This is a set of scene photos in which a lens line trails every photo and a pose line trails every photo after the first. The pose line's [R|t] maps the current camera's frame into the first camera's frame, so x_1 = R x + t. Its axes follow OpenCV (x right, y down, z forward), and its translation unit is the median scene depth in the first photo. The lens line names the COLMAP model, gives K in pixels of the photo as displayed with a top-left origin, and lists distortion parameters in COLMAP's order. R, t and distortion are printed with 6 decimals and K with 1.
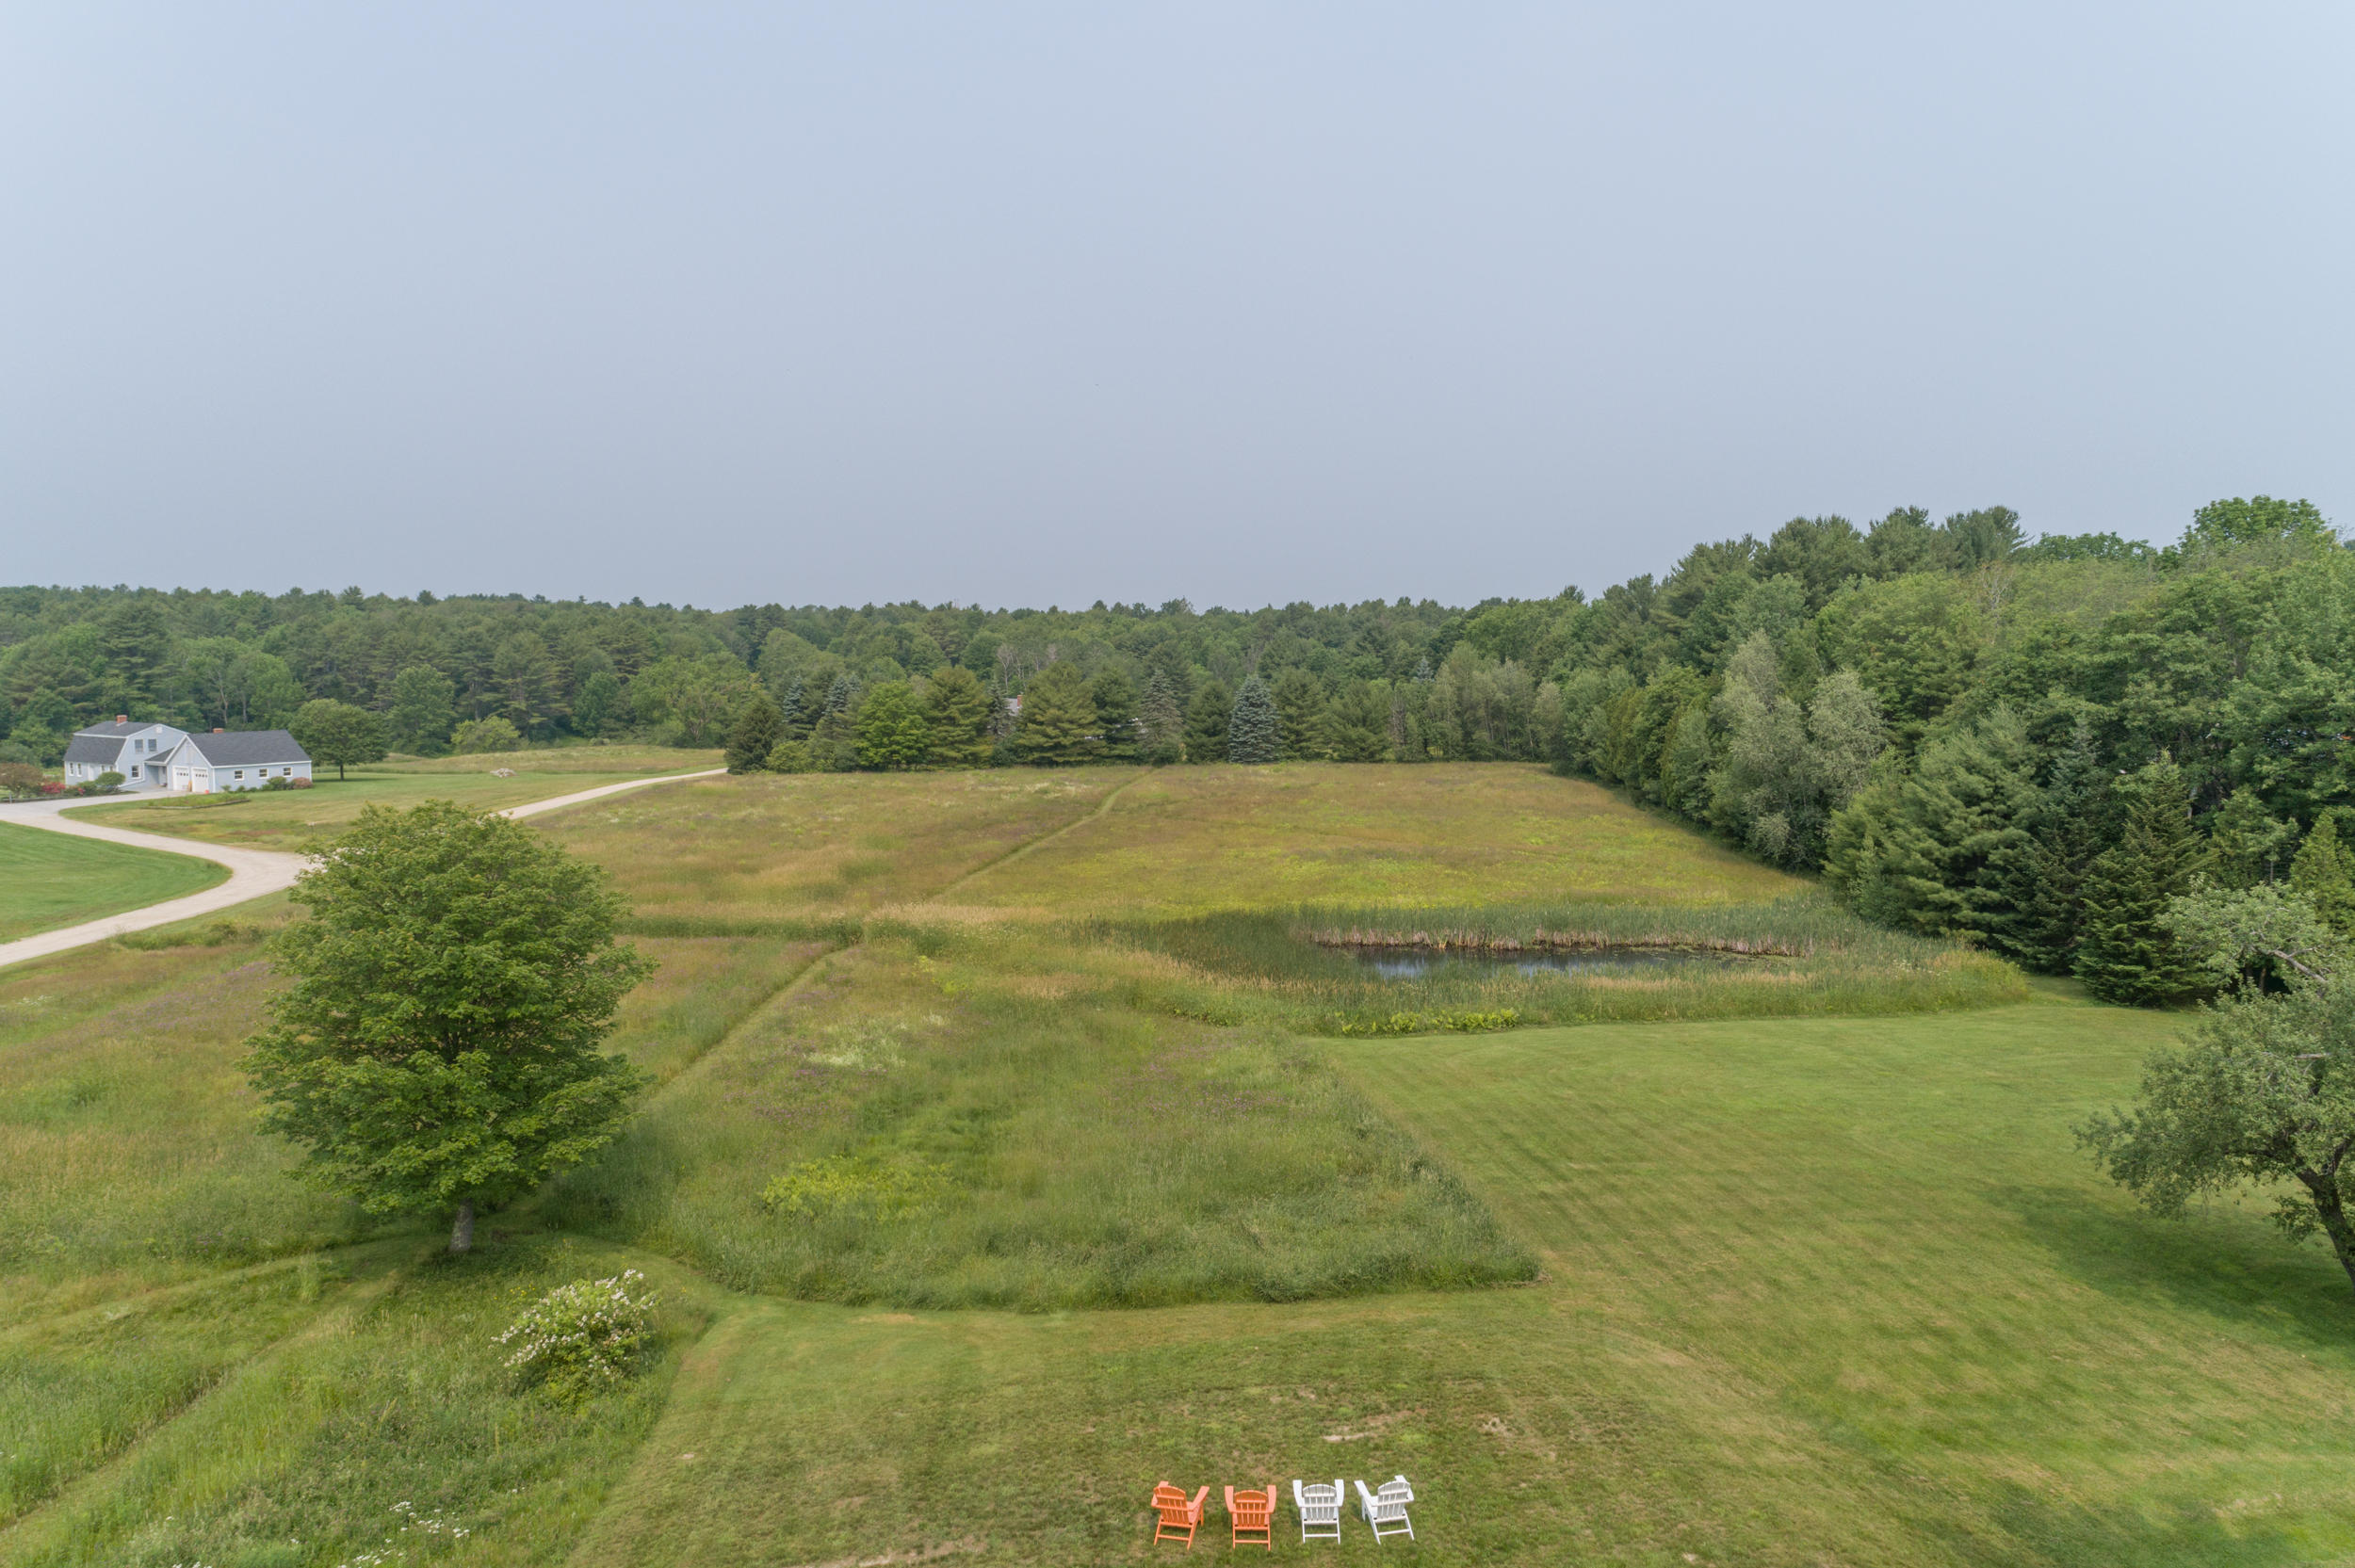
lens RADIAL K [[1578.1, 0, 1177.5], [0, 1578.1, 784.0], [0, 0, 1]] dist [0.024888, 0.001788]
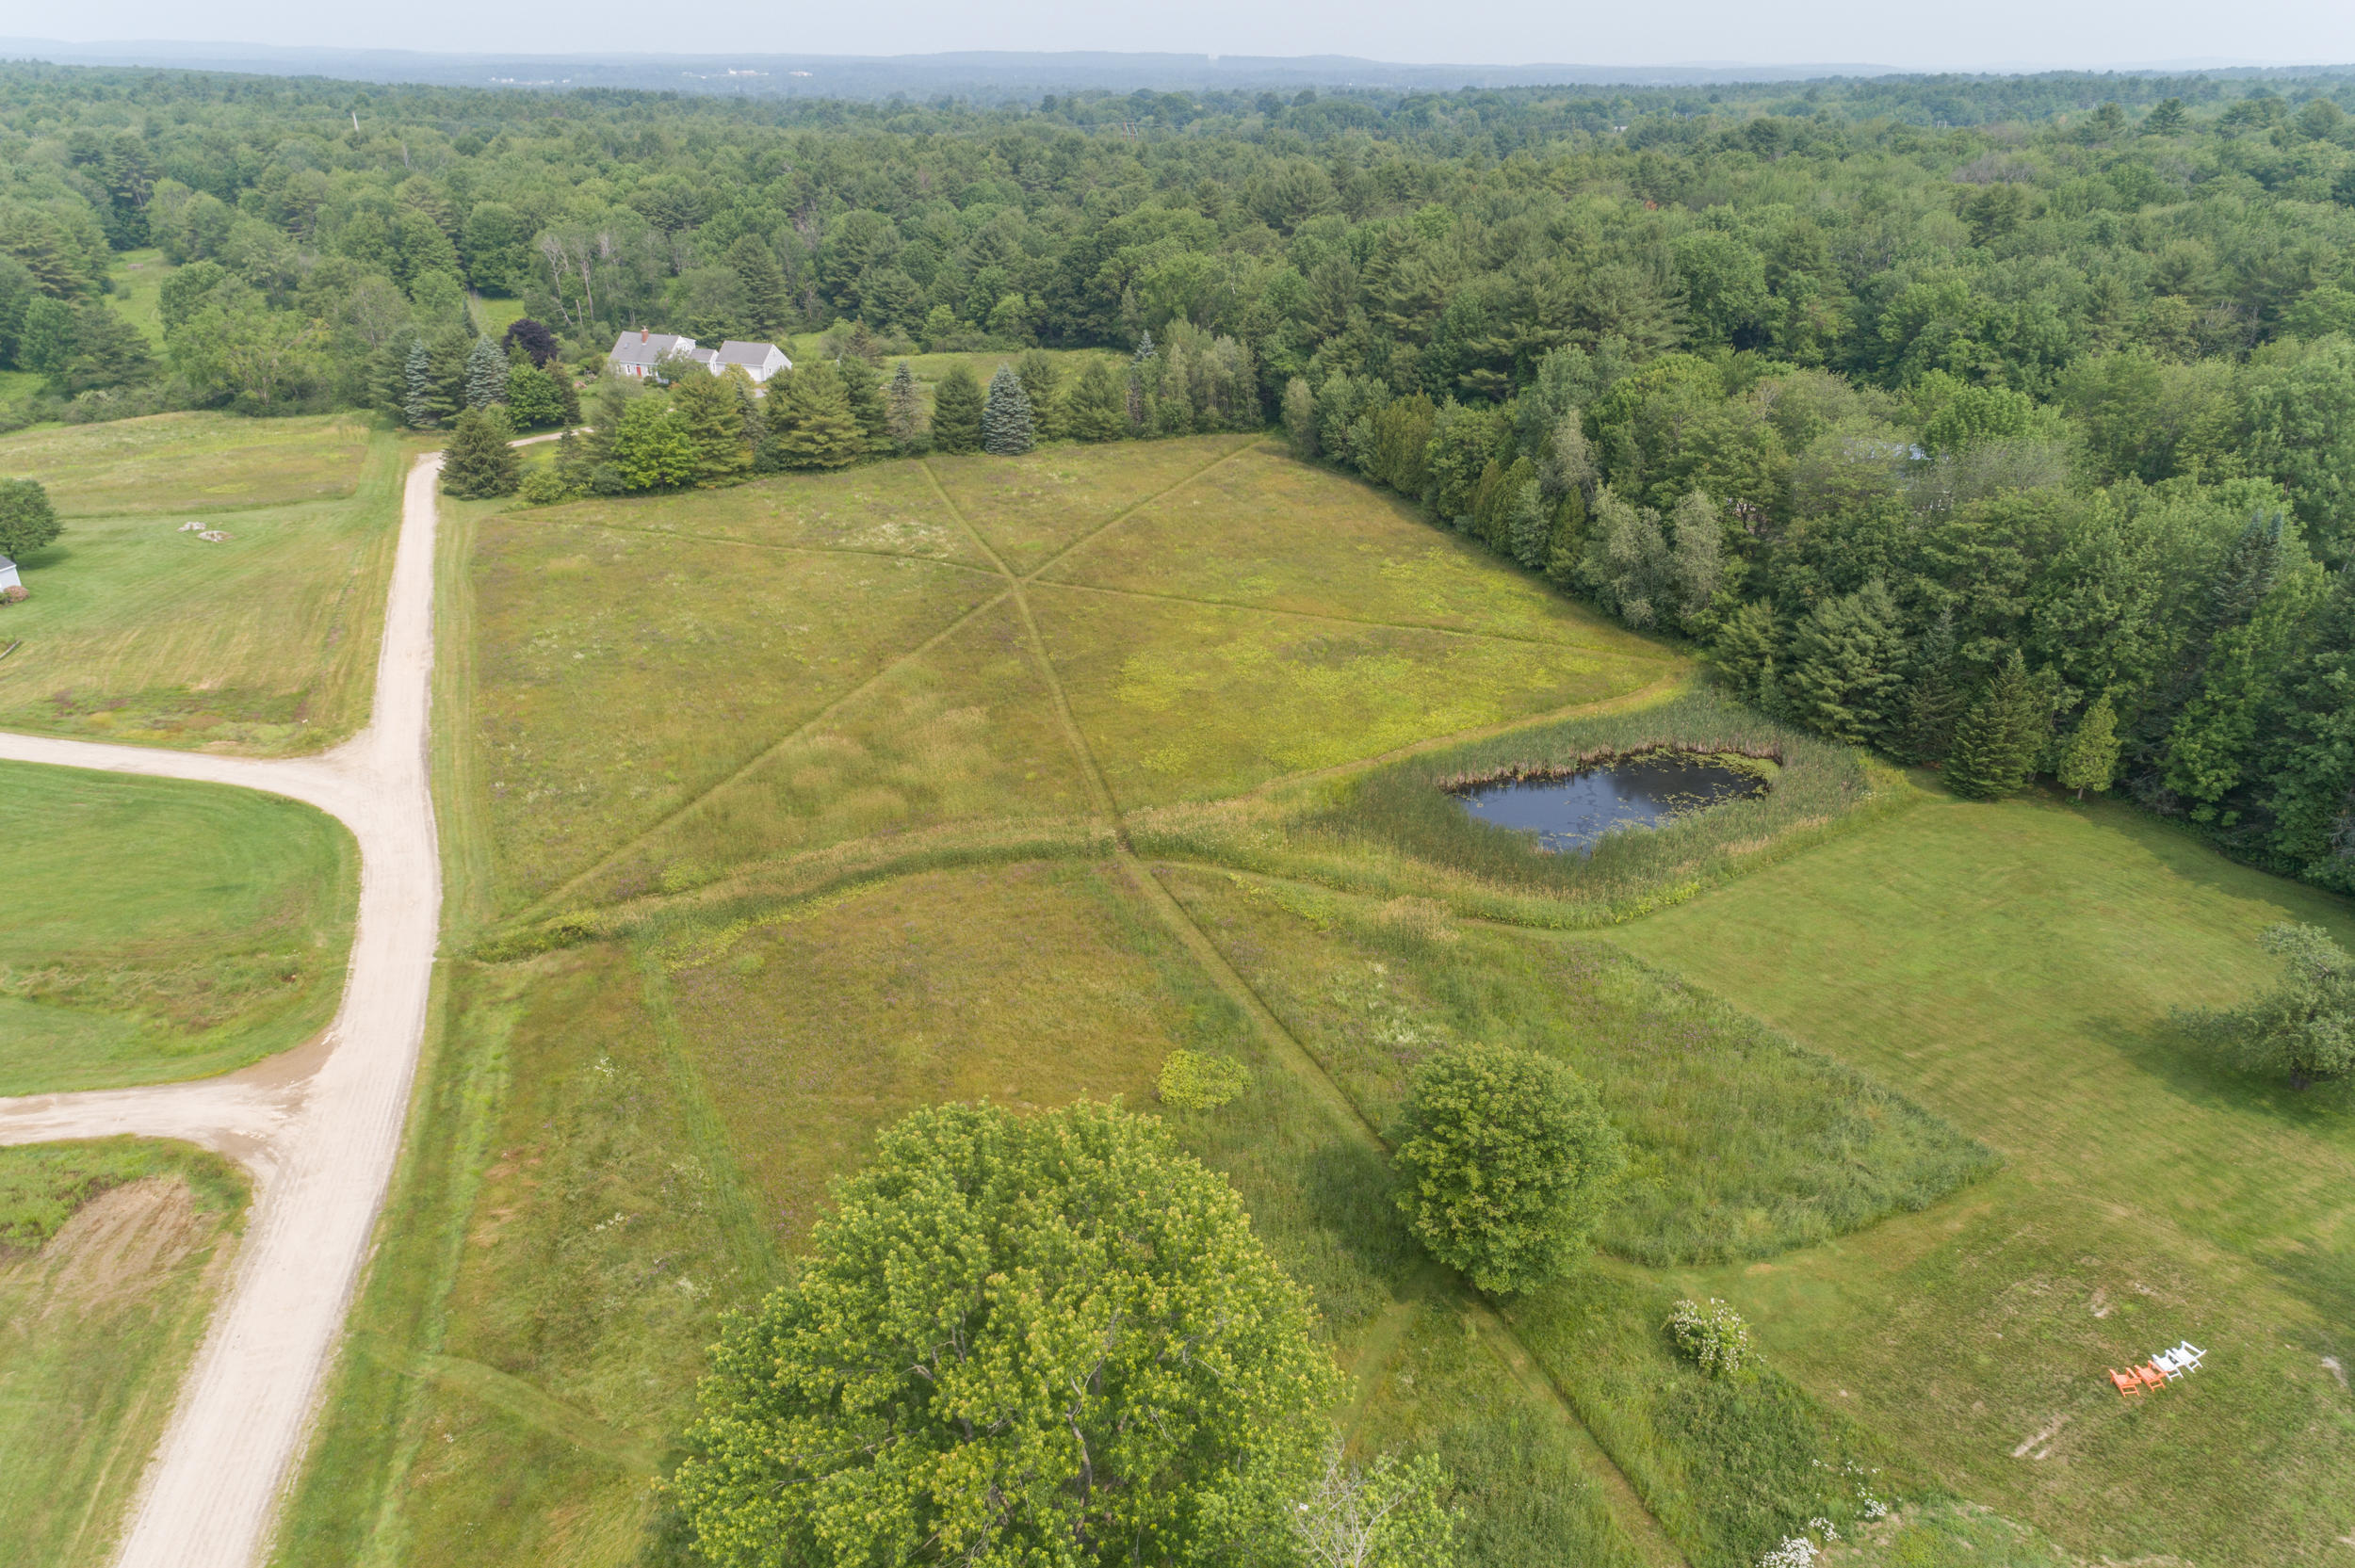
lens RADIAL K [[1578.1, 0, 1177.5], [0, 1578.1, 784.0], [0, 0, 1]] dist [0.024888, 0.001788]
pose [[0.921793, -0.161343, 0.352515, -0.263462], [0.033174, 0.938777, 0.342924, -0.166132], [-0.386261, -0.304411, 0.870710, -0.037574]]
